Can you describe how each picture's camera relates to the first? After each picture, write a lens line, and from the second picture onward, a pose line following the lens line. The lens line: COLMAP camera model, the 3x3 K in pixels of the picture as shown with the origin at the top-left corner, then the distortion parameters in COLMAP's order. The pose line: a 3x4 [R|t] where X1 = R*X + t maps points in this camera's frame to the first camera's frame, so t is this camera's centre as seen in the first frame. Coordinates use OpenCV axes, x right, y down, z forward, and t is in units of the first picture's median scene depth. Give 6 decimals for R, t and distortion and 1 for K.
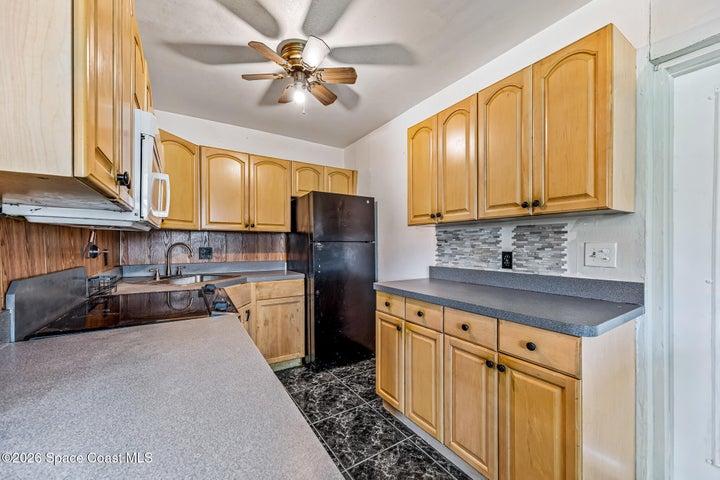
lens RADIAL K [[277.2, 0, 358.9], [0, 277.2, 246.3], [0, 0, 1]] dist [0.003440, 0.000046]
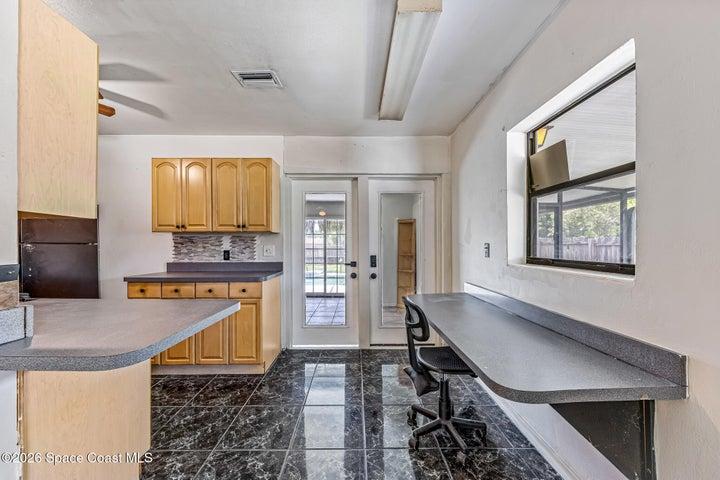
lens RADIAL K [[277.2, 0, 358.2], [0, 277.2, 245.9], [0, 0, 1]] dist [0.003440, 0.000046]
pose [[0.531118, 0.002277, 0.847295, -0.543354], [0.005465, 0.999966, -0.006112, 0.007195], [-0.847280, 0.007877, 0.531088, -0.674488]]
